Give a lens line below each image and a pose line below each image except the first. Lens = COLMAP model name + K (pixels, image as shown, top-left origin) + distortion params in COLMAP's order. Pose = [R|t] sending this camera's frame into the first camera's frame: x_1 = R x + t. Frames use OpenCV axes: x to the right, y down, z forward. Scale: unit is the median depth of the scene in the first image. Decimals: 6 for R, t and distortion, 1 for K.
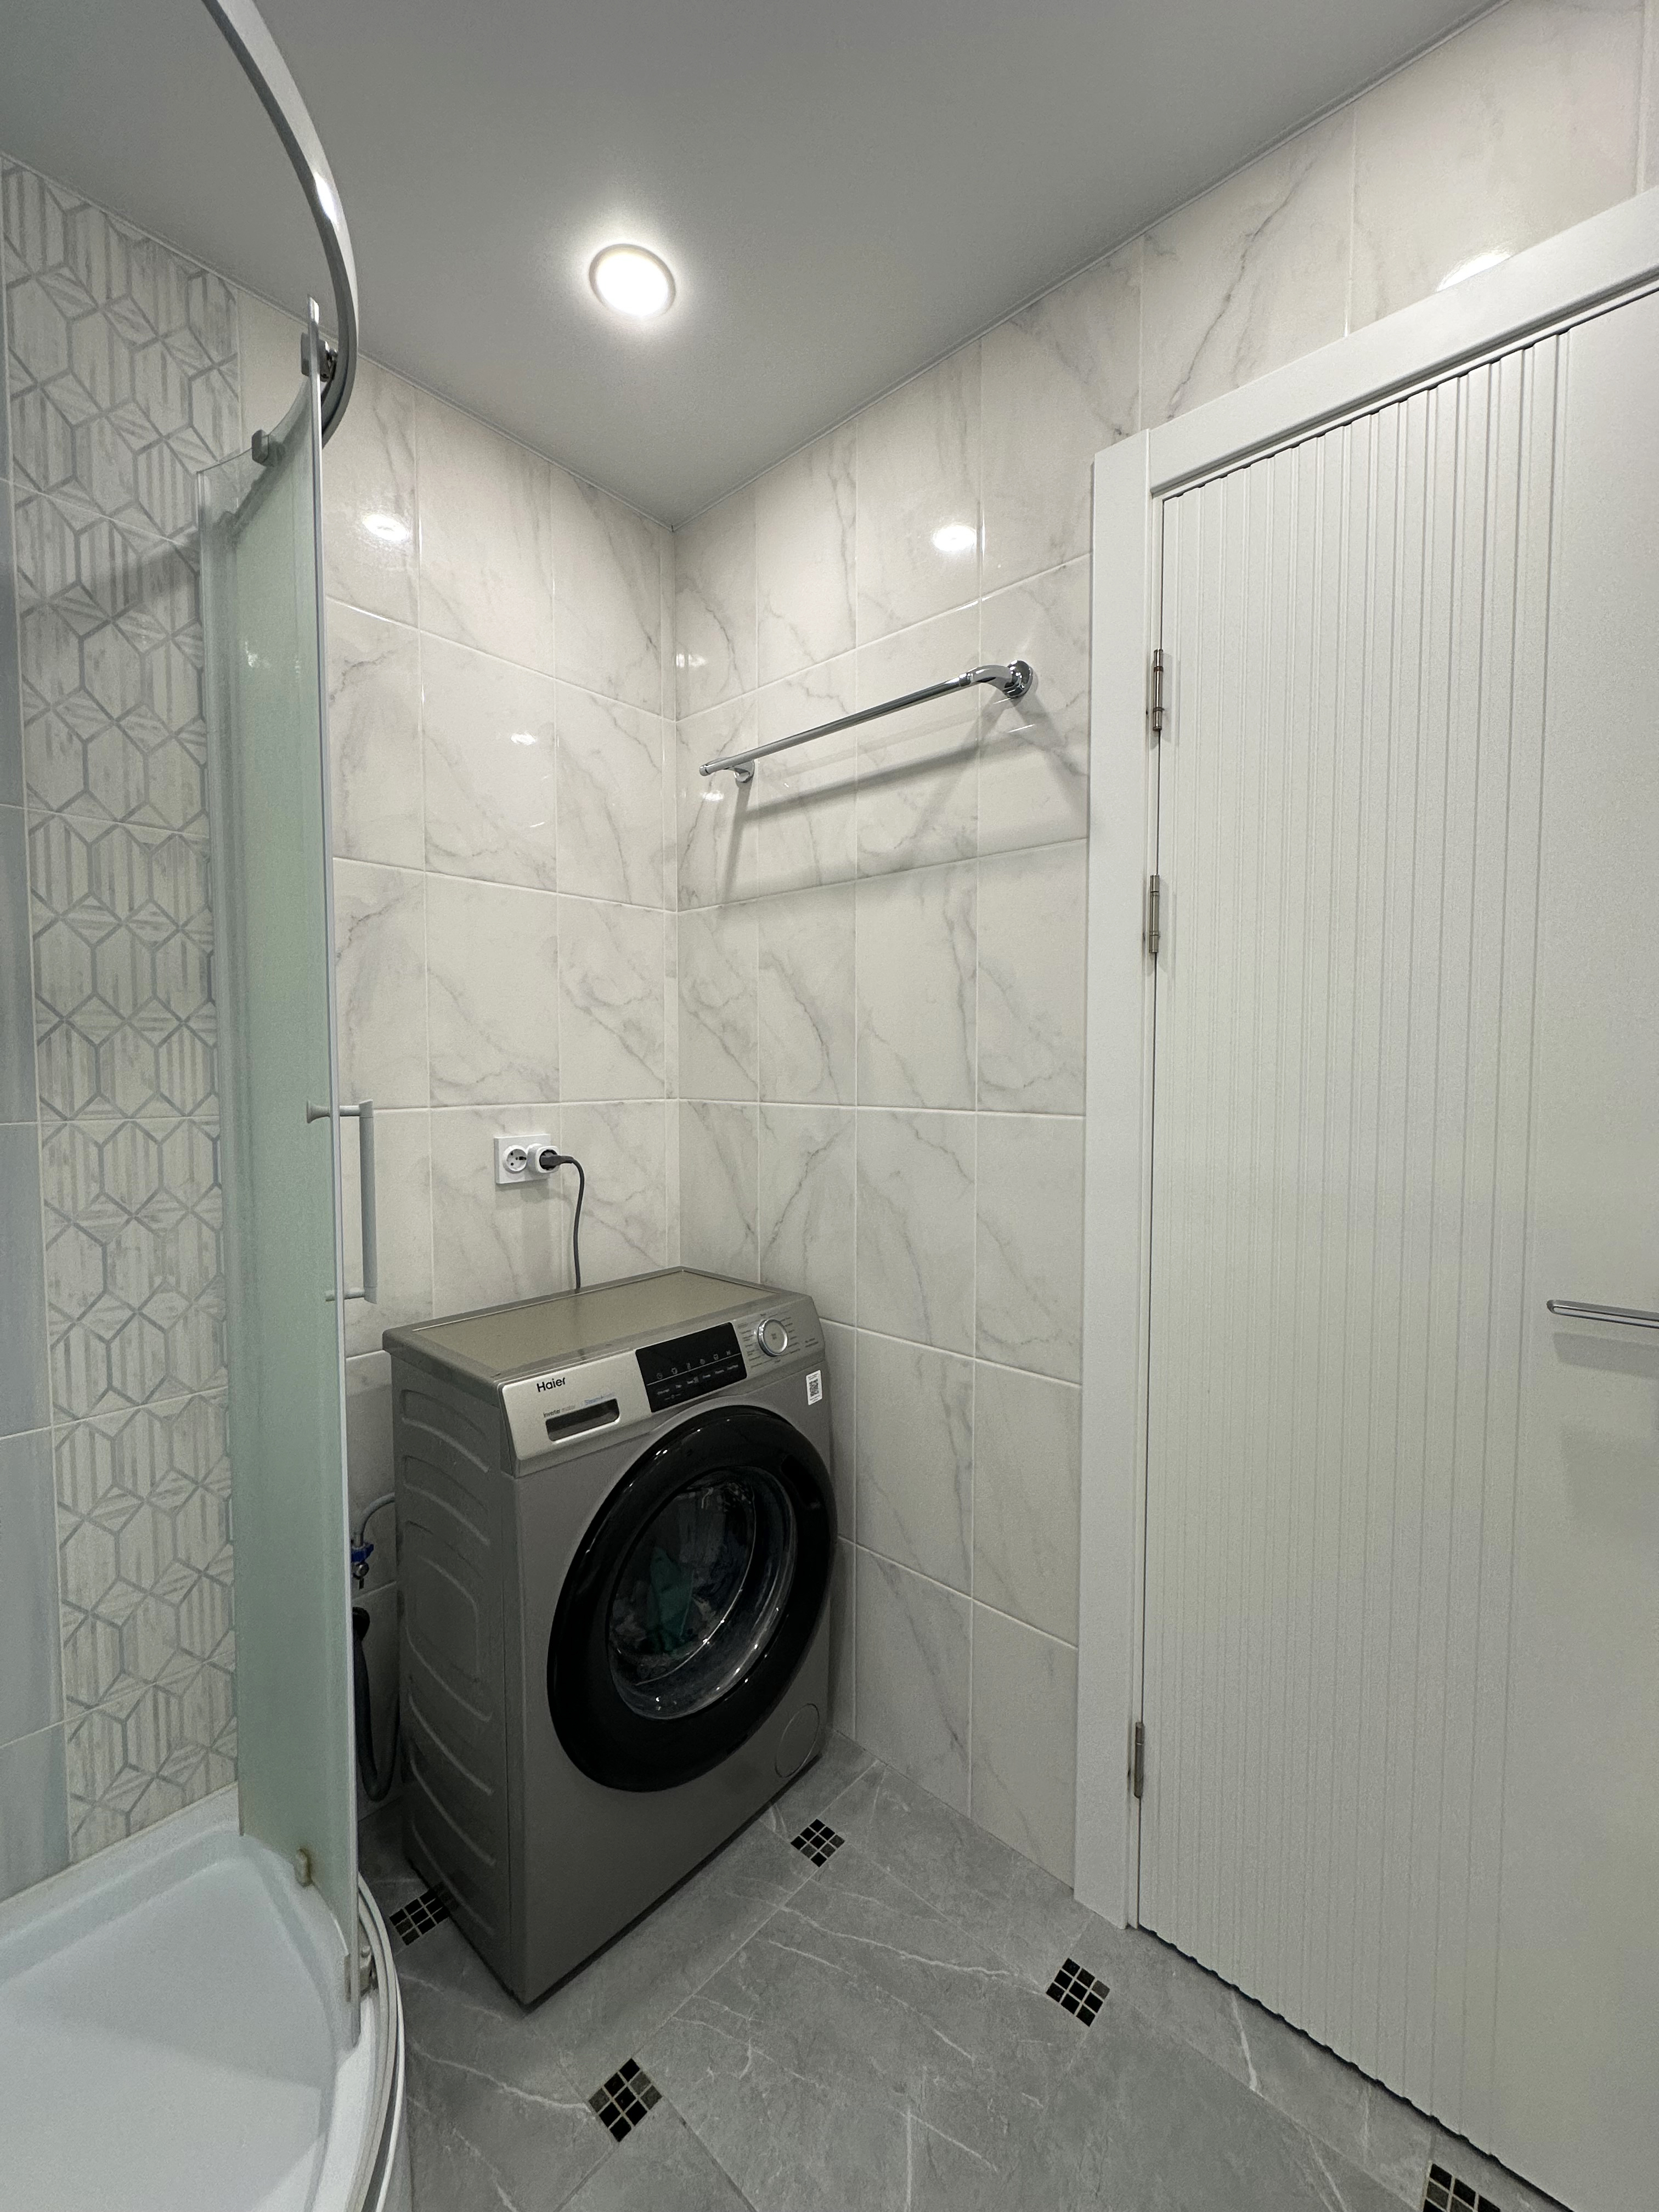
lens RADIAL K [[879.8, 0, 831.6], [0, 879.8, 1105.7], [0, 0, 1]] dist [-0.003957, 0.000709]
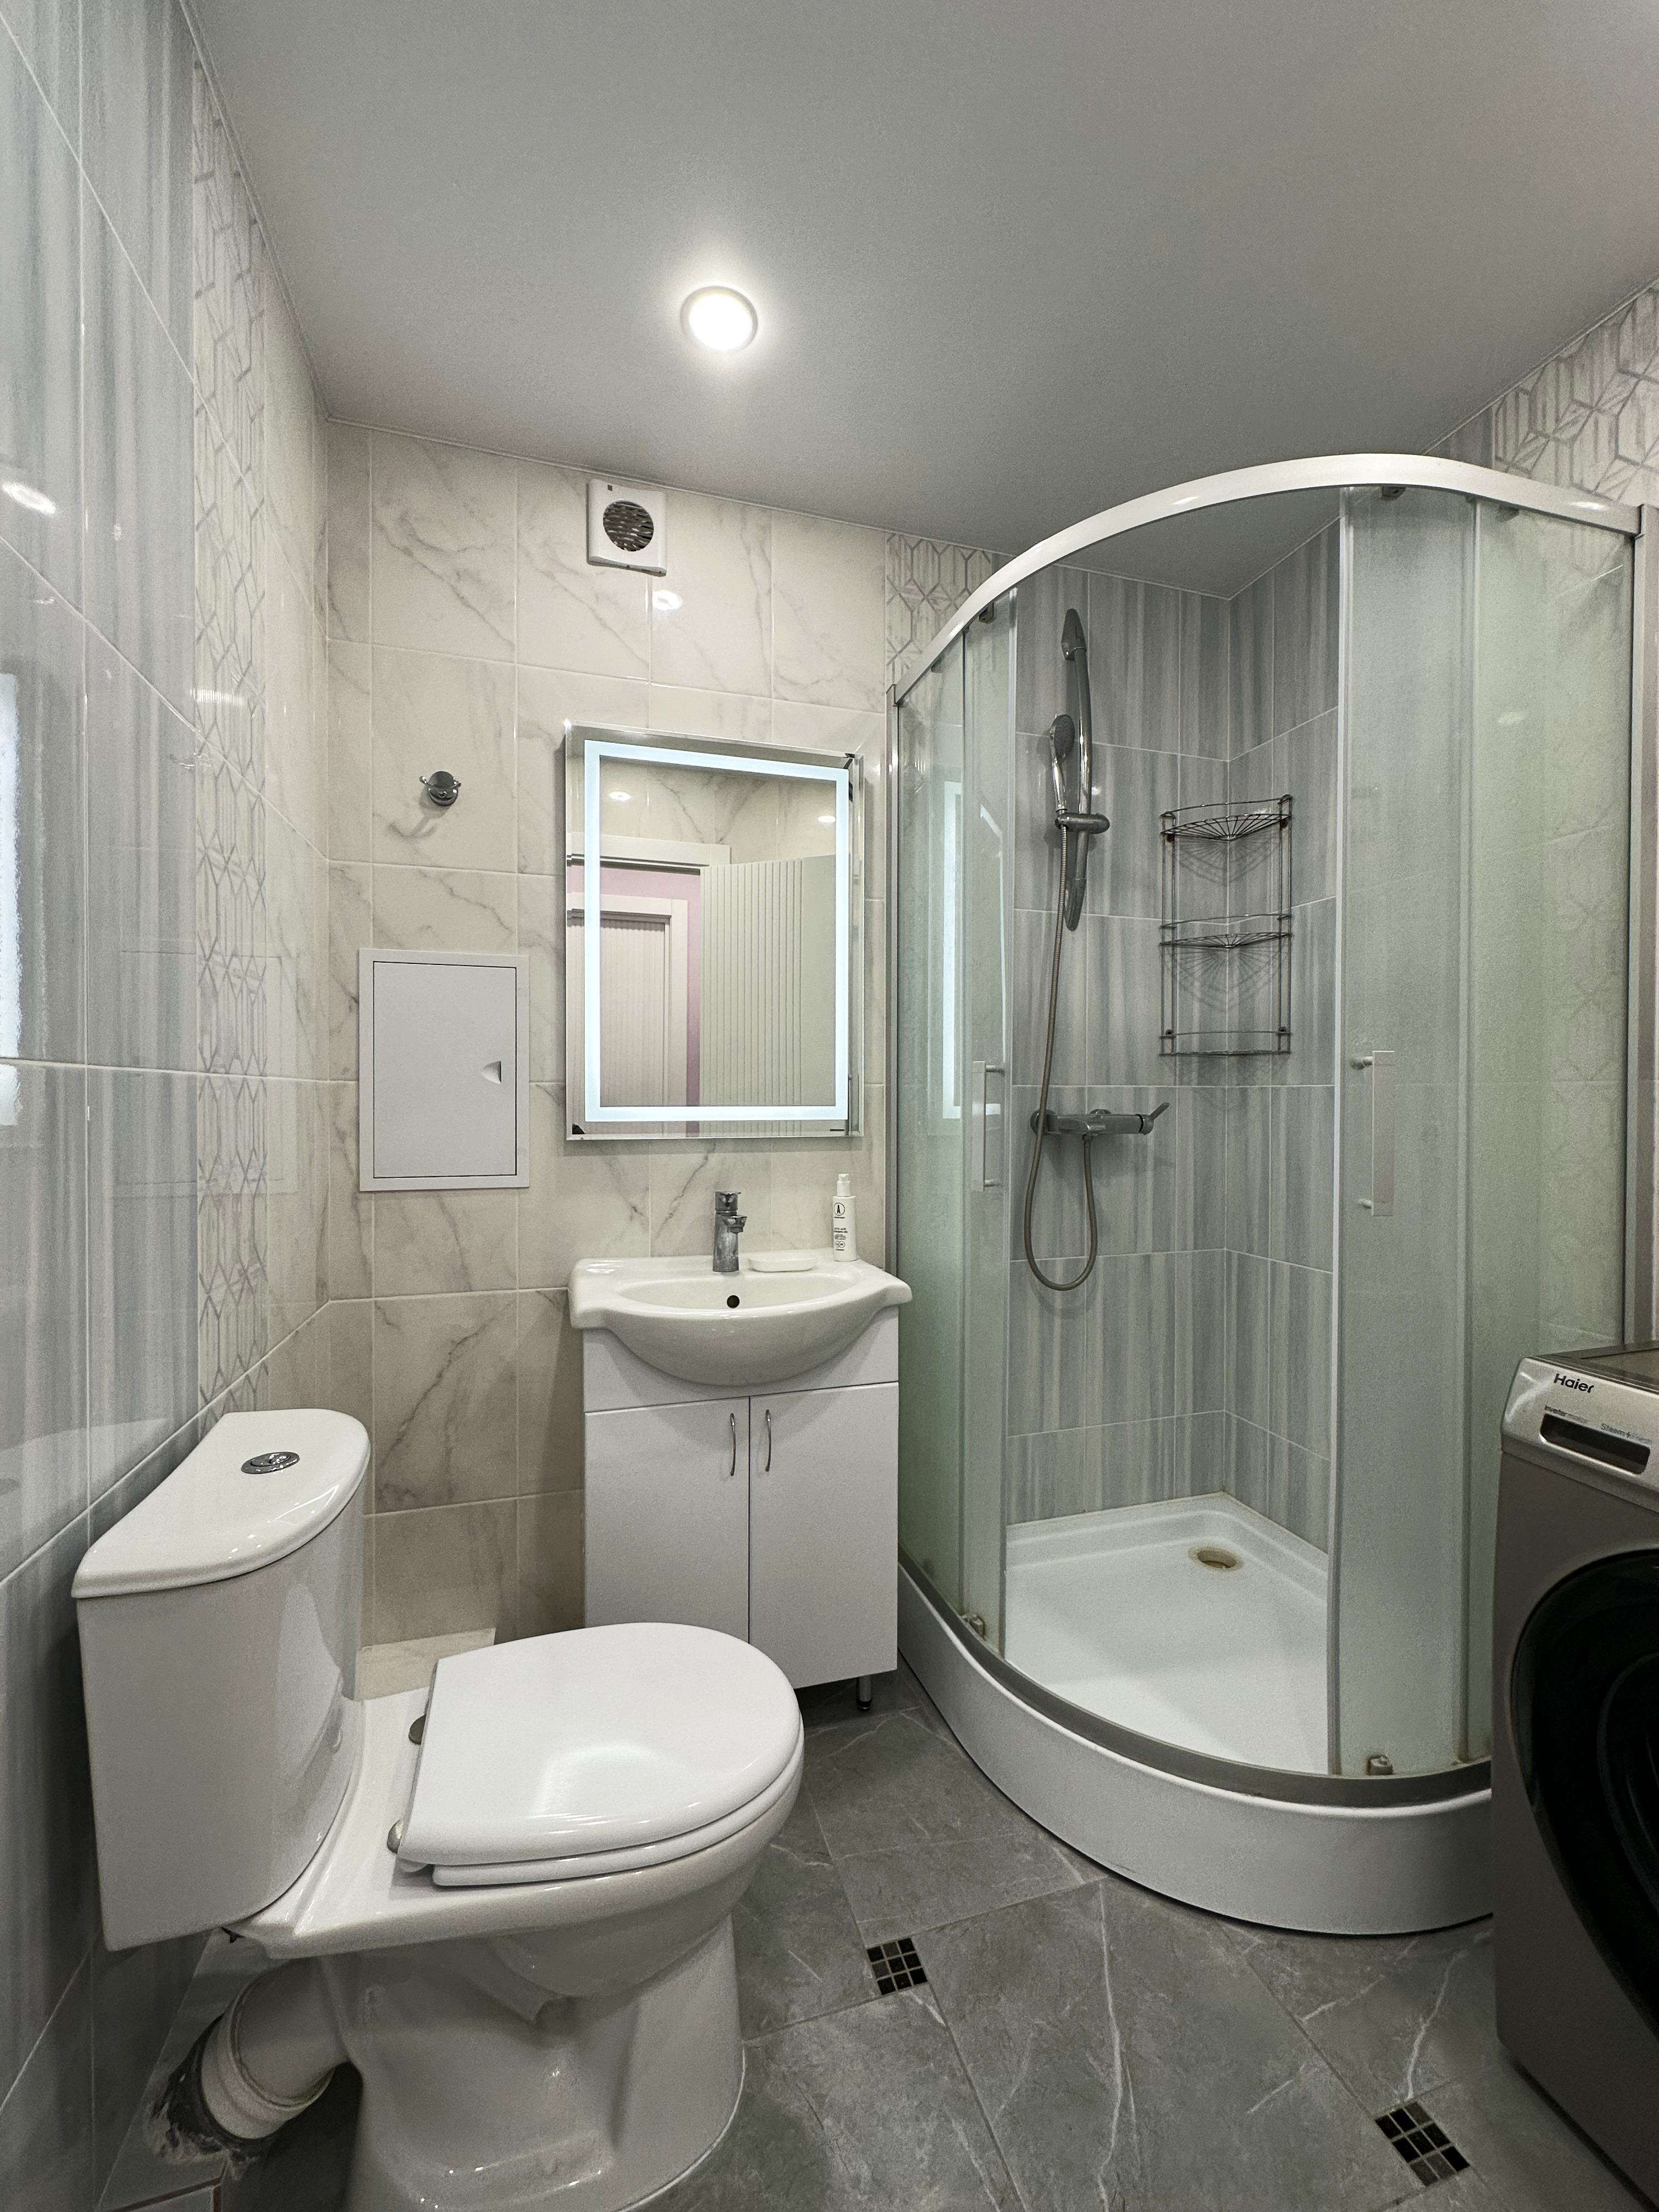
lens RADIAL K [[879.8, 0, 824.4], [0, 879.8, 1103.0], [0, 0, 1]] dist [-0.003957, 0.000709]
pose [[-0.524889, 0.006163, -0.851148, 0.828039], [-0.044634, 0.998399, 0.034753, 0.051623], [0.850000, 0.056231, -0.523773, 0.861039]]
